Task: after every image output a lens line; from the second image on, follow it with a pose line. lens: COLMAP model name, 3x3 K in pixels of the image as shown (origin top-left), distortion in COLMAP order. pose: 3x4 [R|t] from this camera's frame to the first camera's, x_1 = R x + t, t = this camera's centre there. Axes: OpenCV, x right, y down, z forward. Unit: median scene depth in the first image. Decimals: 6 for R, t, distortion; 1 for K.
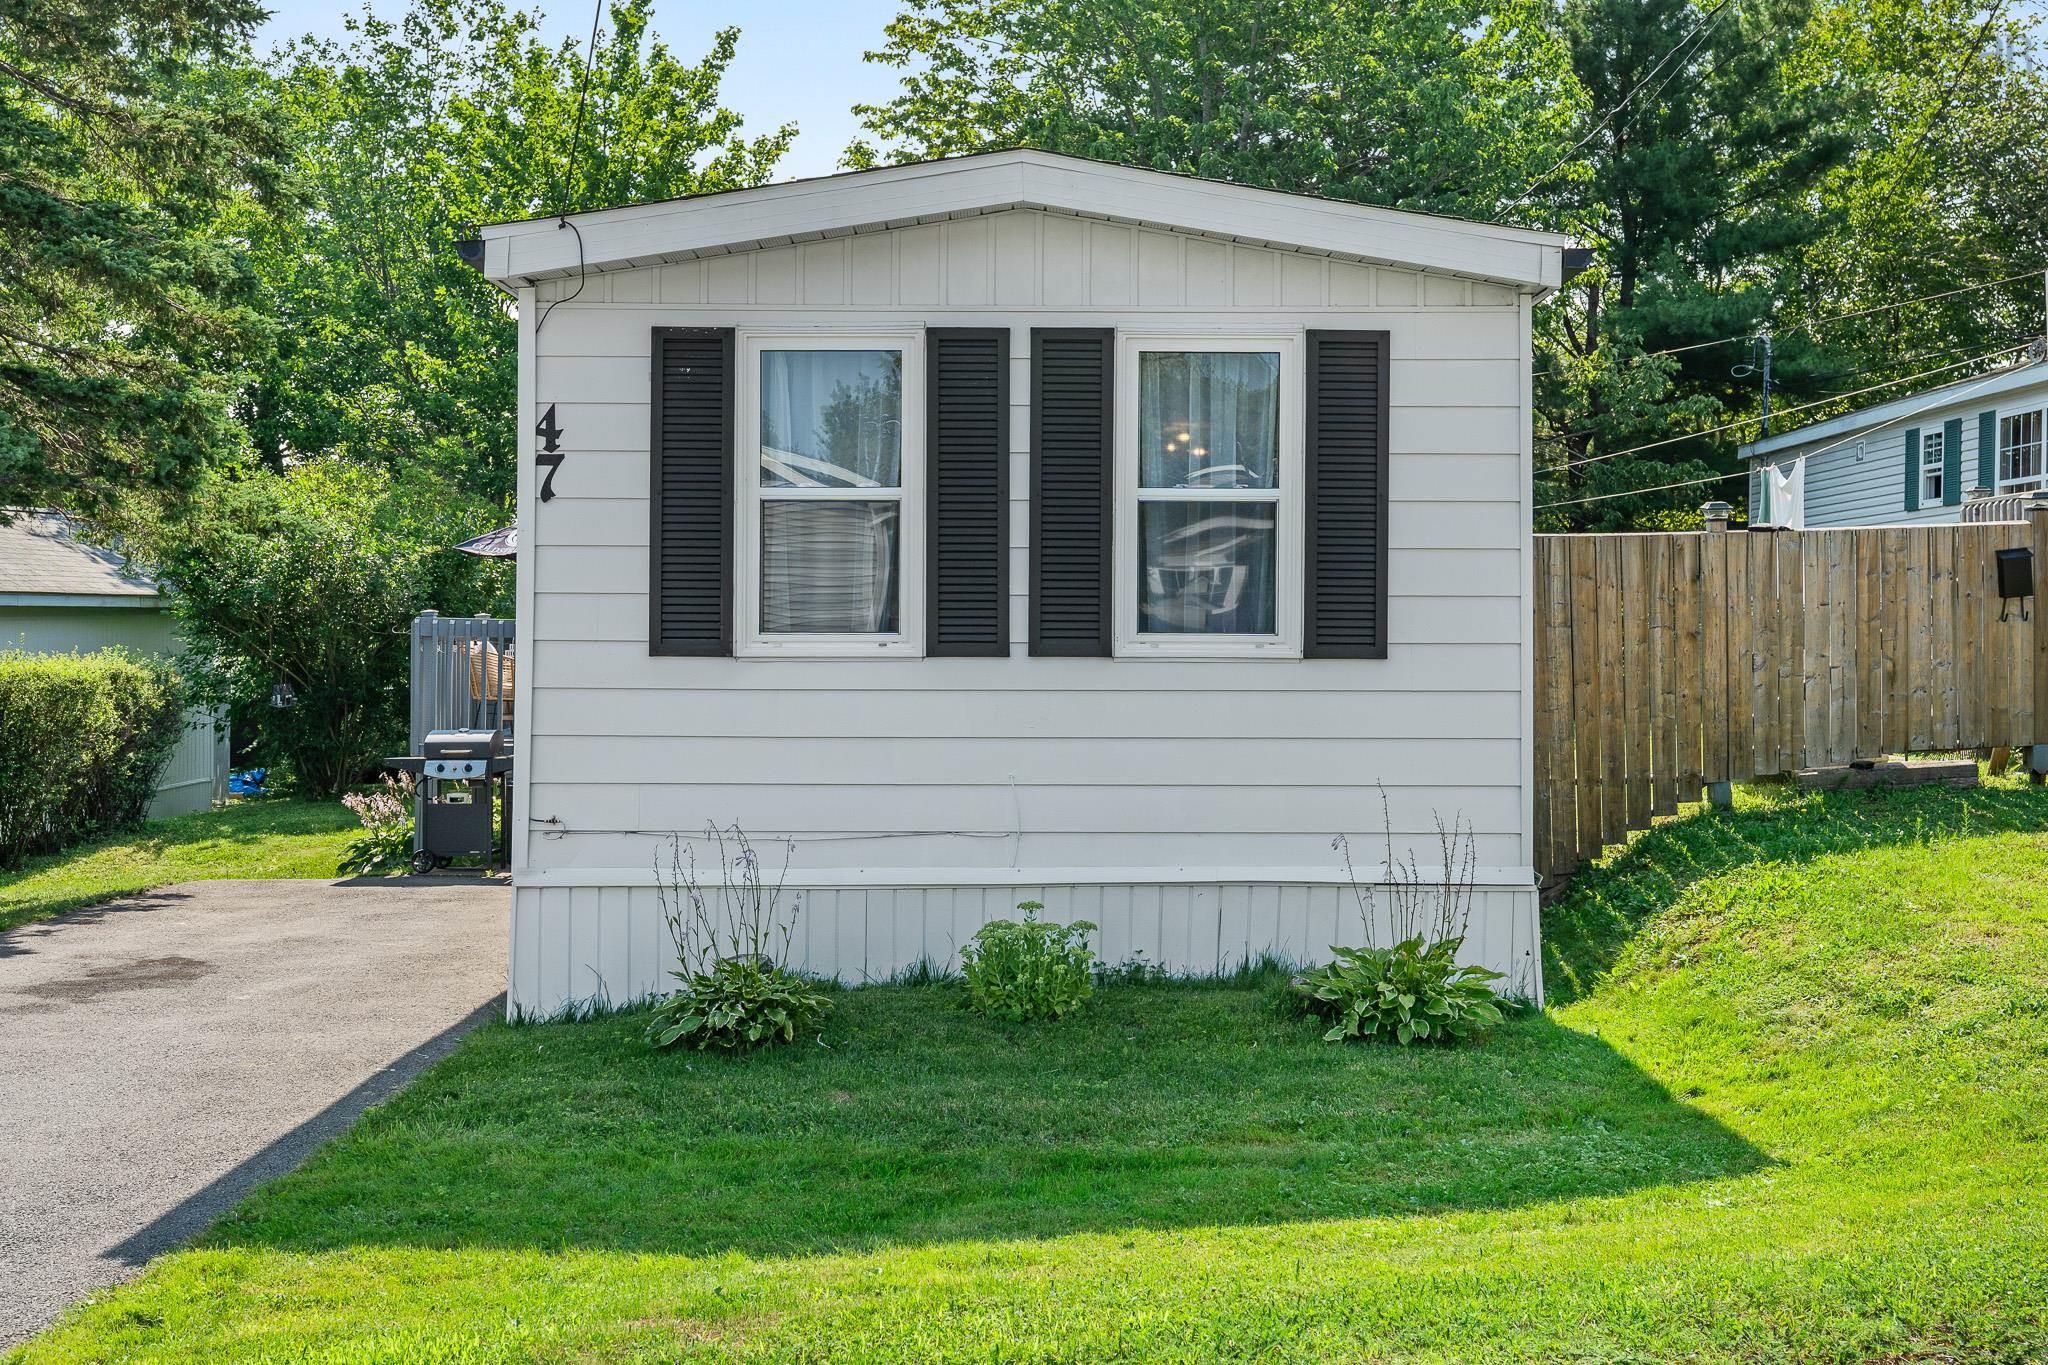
lens RADIAL K [[2145.5, 0, 1030.3], [0, 2145.5, 637.4], [0, 0, 1]] dist [-0.007780, -0.000306]
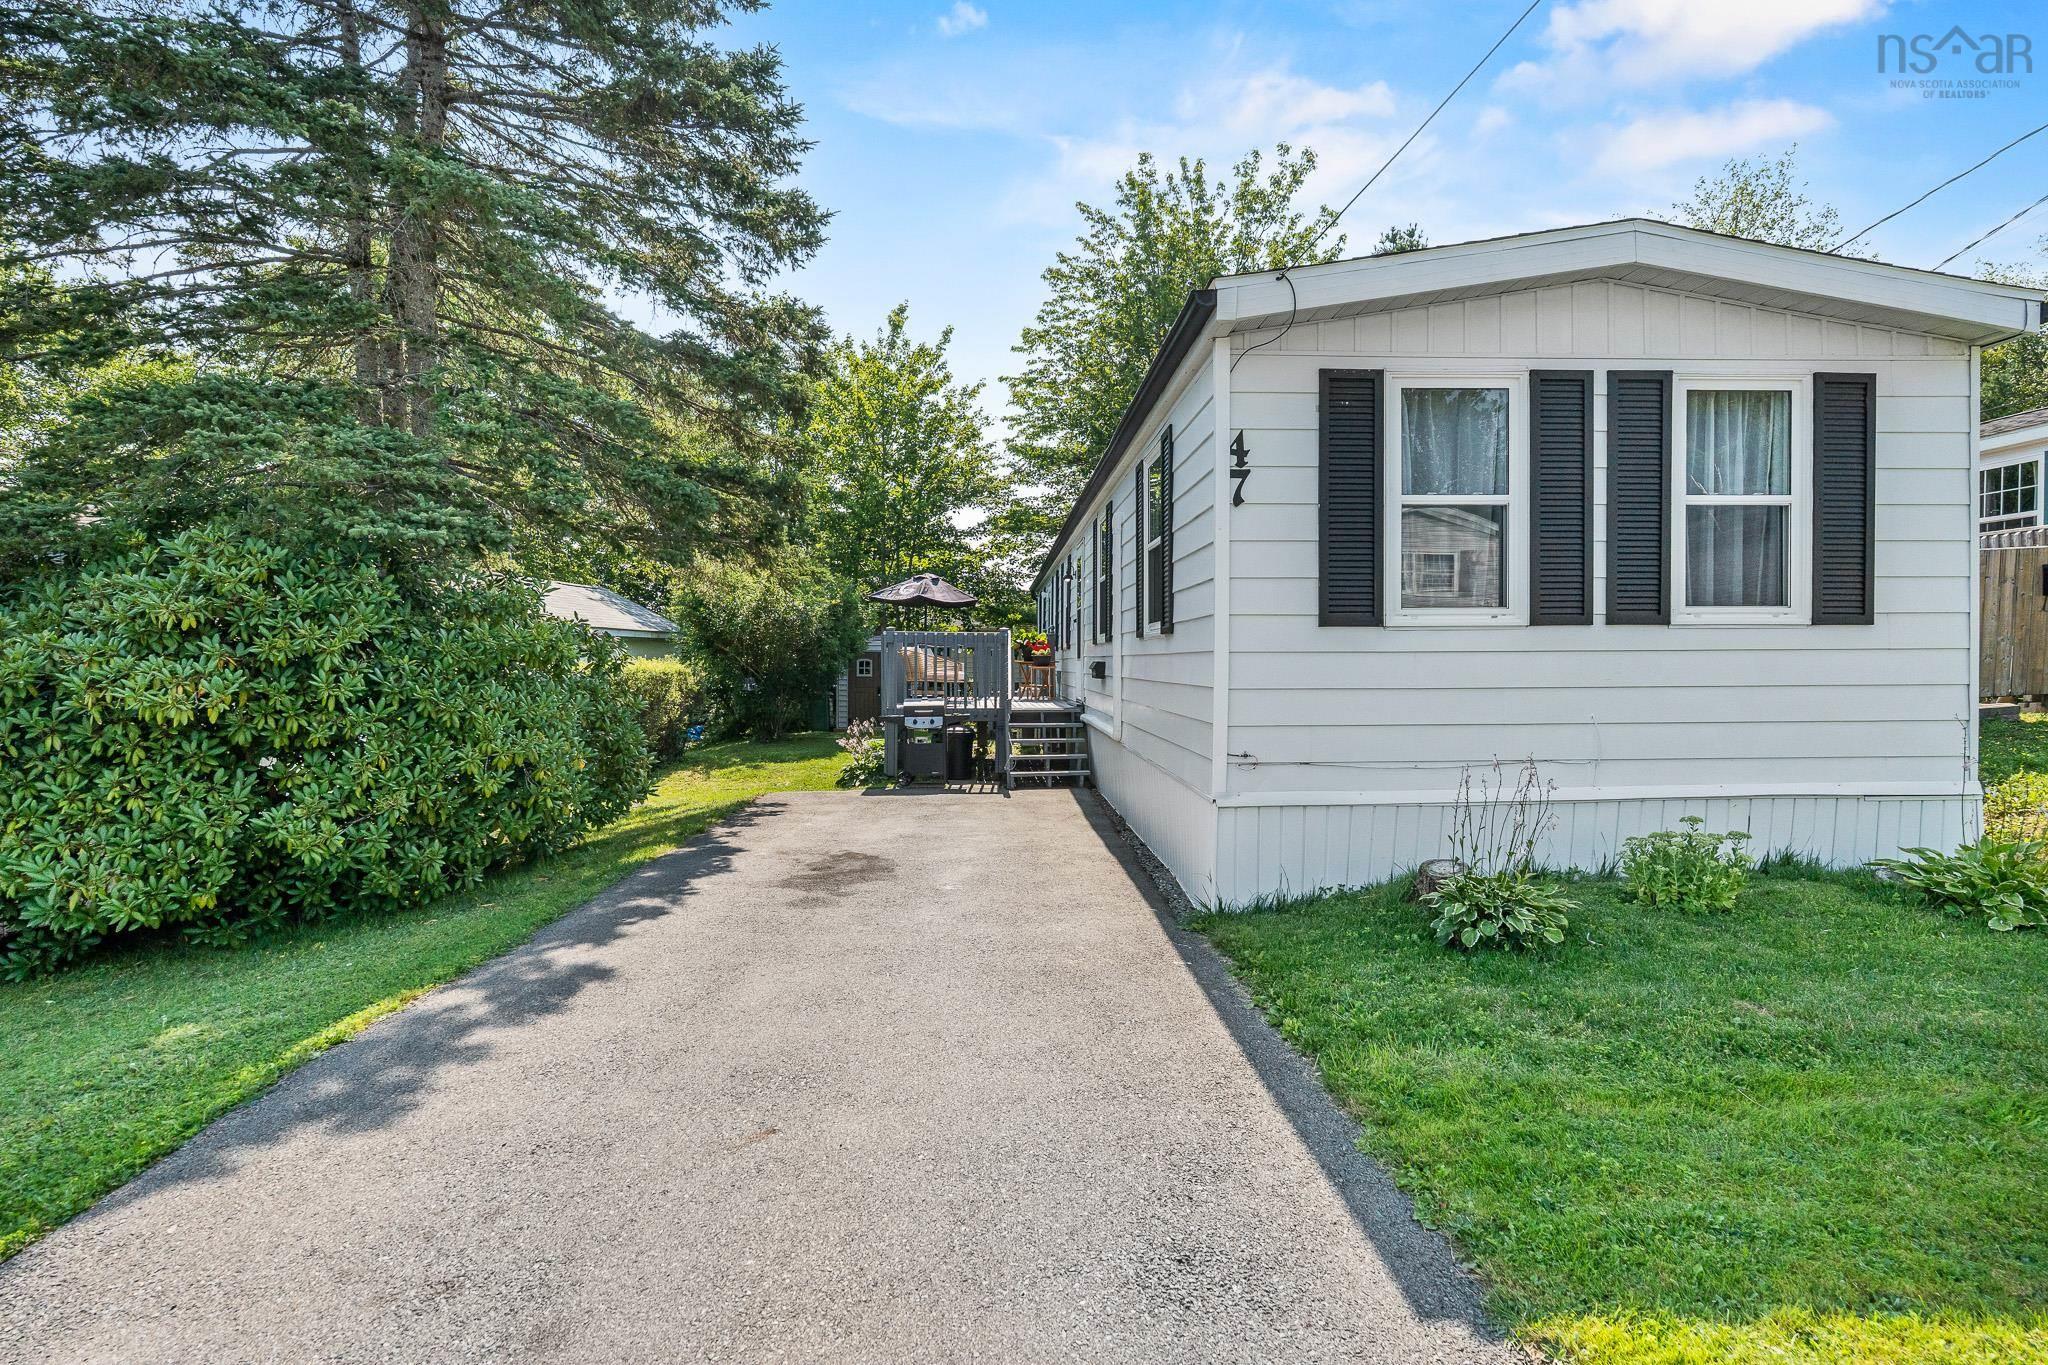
lens RADIAL K [[998.9, 0, 1024.0], [0, 998.9, 682.5], [0, 0, 1]] dist [0.002865, 0.000360]
pose [[0.999038, -0.009571, 0.042785, -0.379726], [0.008744, 0.999772, 0.019466, 0.028973], [-0.042962, -0.019074, 0.998895, 0.408115]]
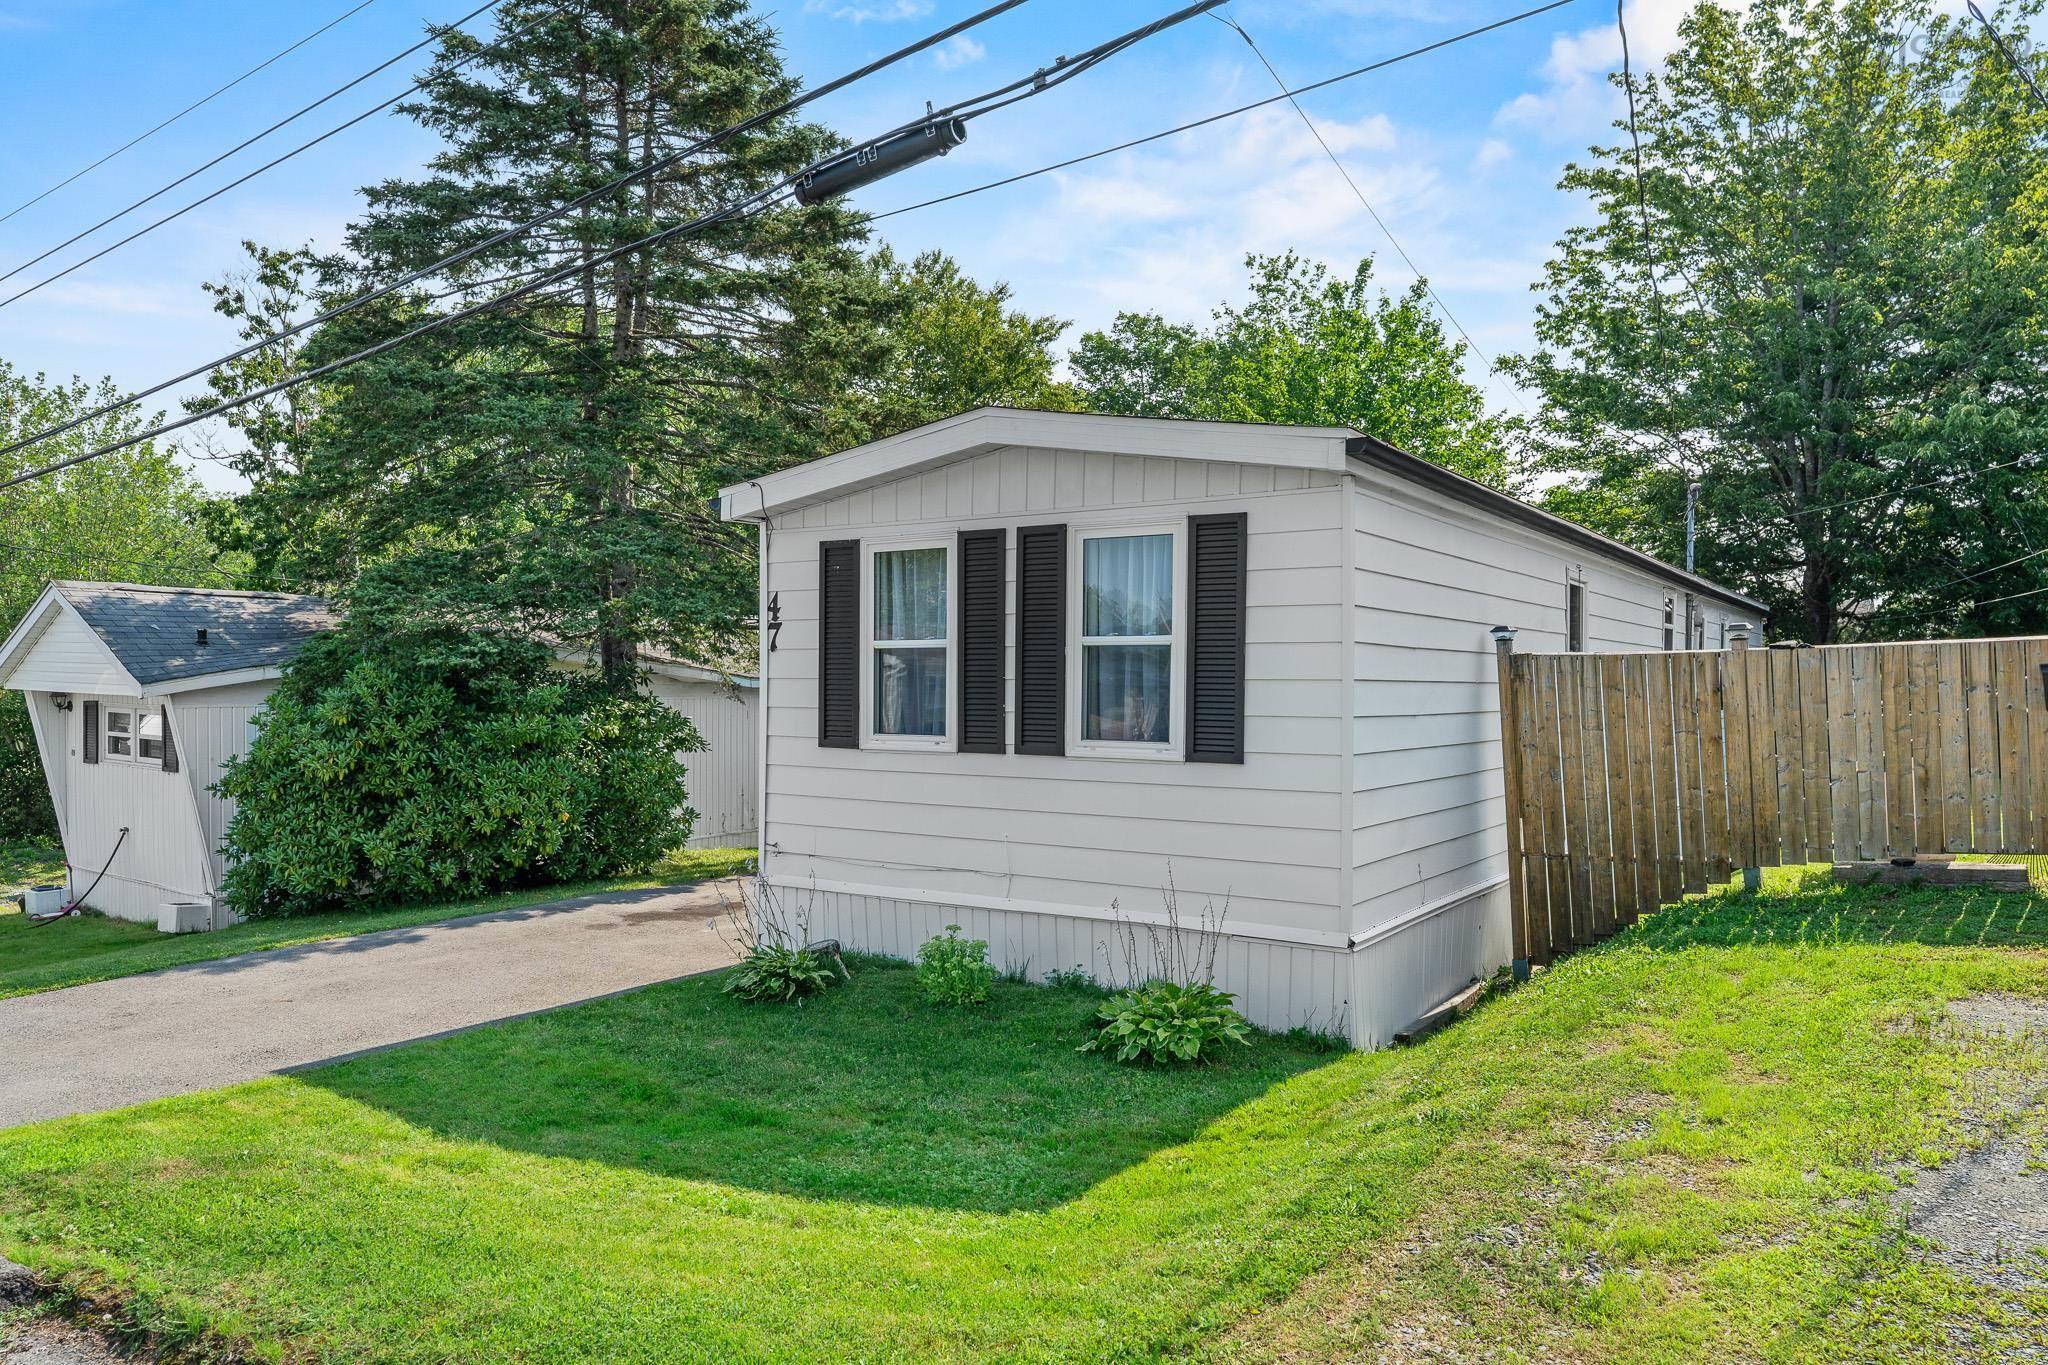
lens RADIAL K [[1383.4, 0, 1020.8], [0, 1383.4, 703.3], [0, 0, 1]] dist [0.001009, 0.000008]
pose [[0.834538, 0.008369, -0.550887, 0.517174], [-0.001584, 0.999917, 0.012791, -0.037471], [0.550949, -0.009802, 0.834482, 0.220416]]
